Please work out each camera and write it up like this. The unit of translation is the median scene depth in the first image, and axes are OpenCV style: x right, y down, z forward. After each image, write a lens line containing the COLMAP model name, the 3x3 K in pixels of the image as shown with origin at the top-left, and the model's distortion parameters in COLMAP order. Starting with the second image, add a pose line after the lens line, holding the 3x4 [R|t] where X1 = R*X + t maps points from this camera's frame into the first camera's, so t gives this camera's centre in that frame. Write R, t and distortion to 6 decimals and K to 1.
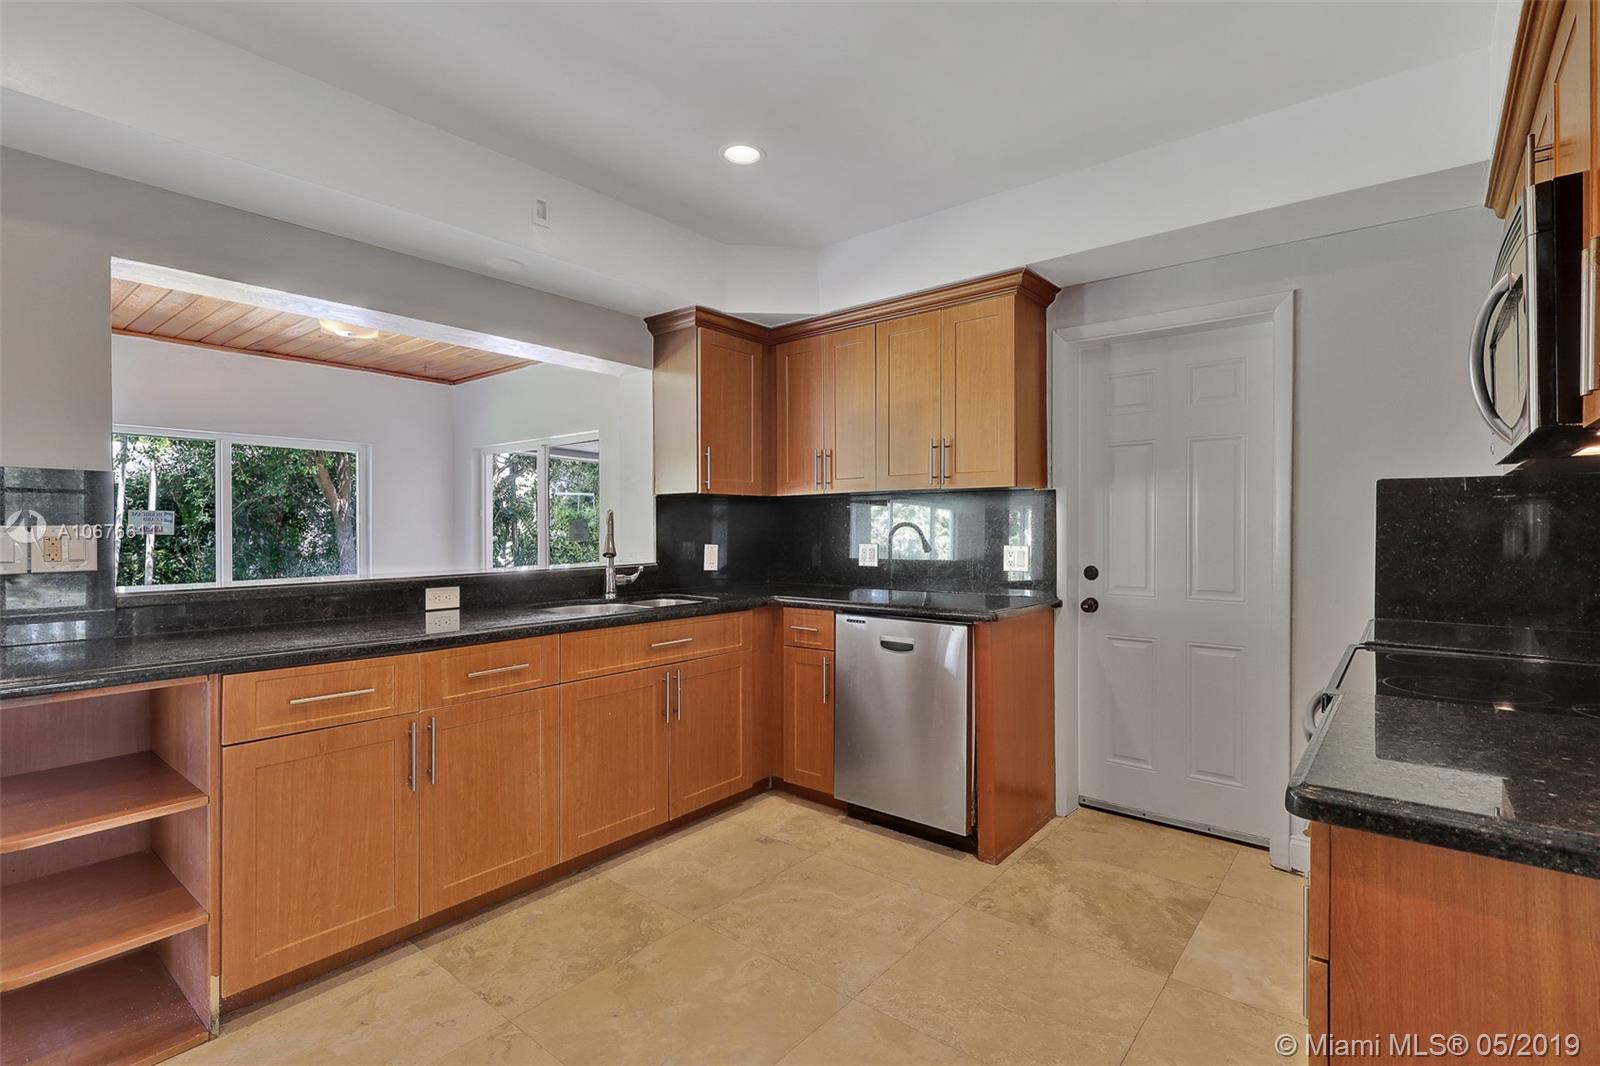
lens RADIAL K [[751.5, 0, 800.8], [0, 751.5, 527.0], [0, 0, 1]] dist [0.000080, -0.000208]
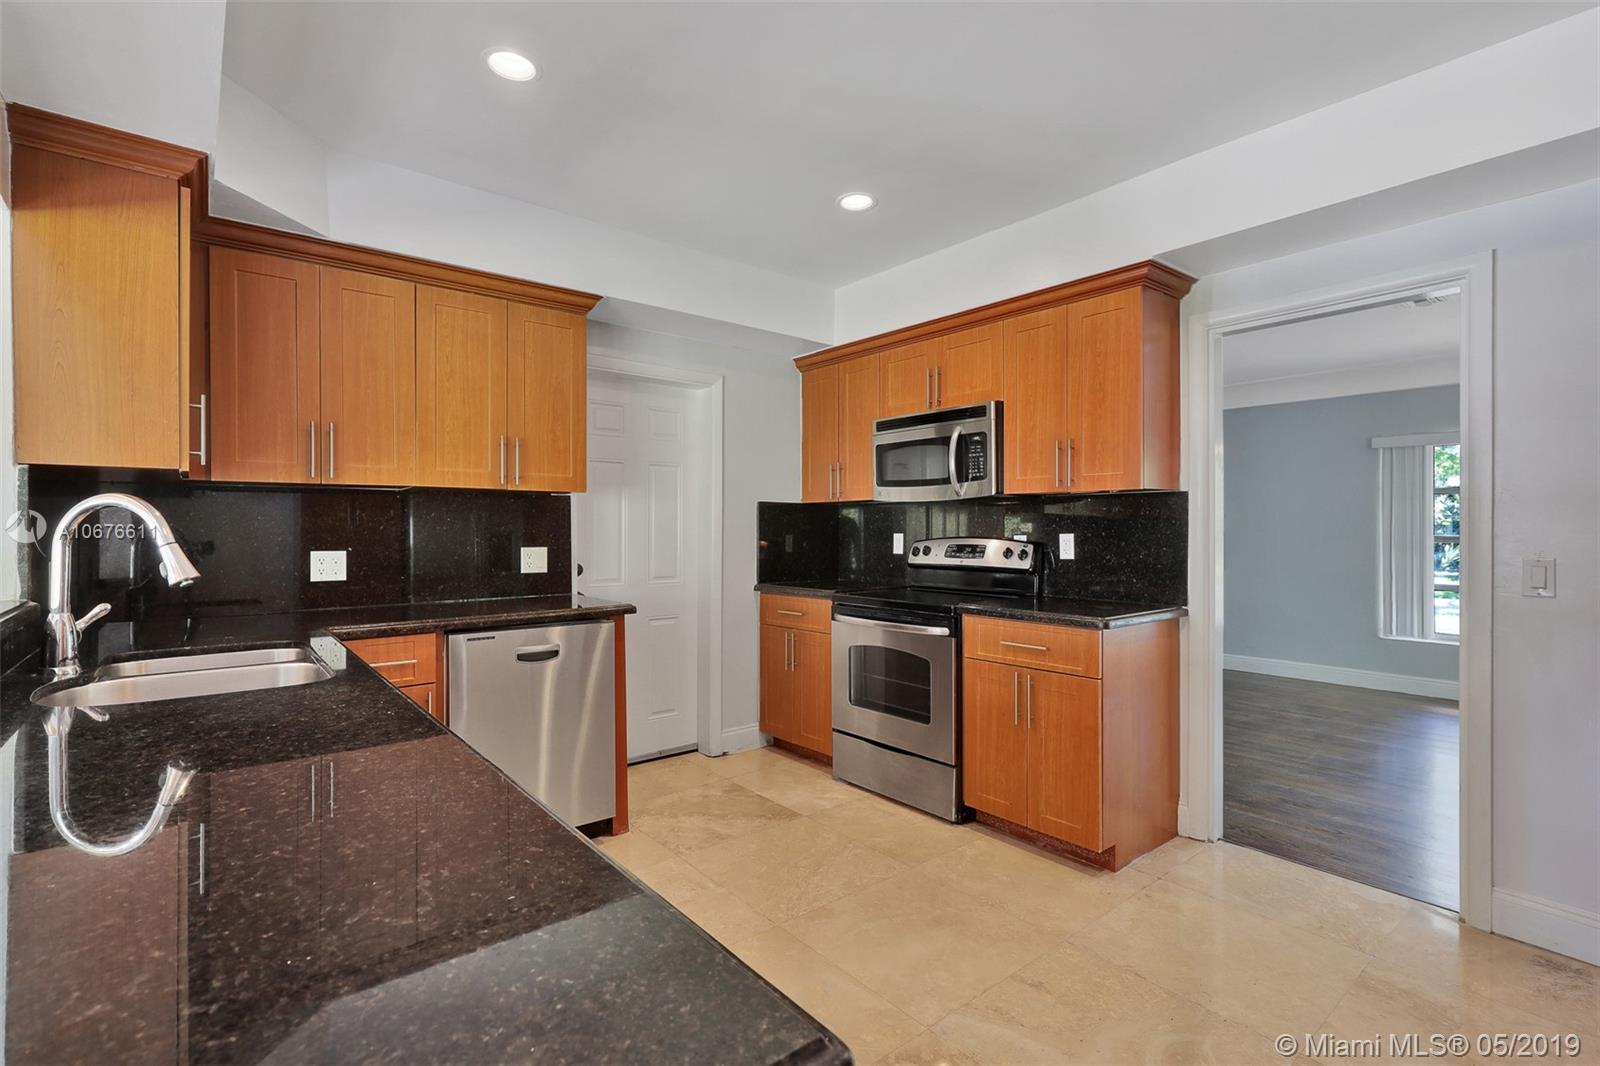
lens RADIAL K [[742.6, 0, 796.7], [0, 742.6, 530.2], [0, 0, 1]] dist [0.001279, 0.000408]
pose [[0.192900, 0.001794, 0.981217, -0.841493], [0.006531, 0.999974, -0.003112, 0.007201], [-0.981197, 0.007009, 0.192883, 0.582933]]
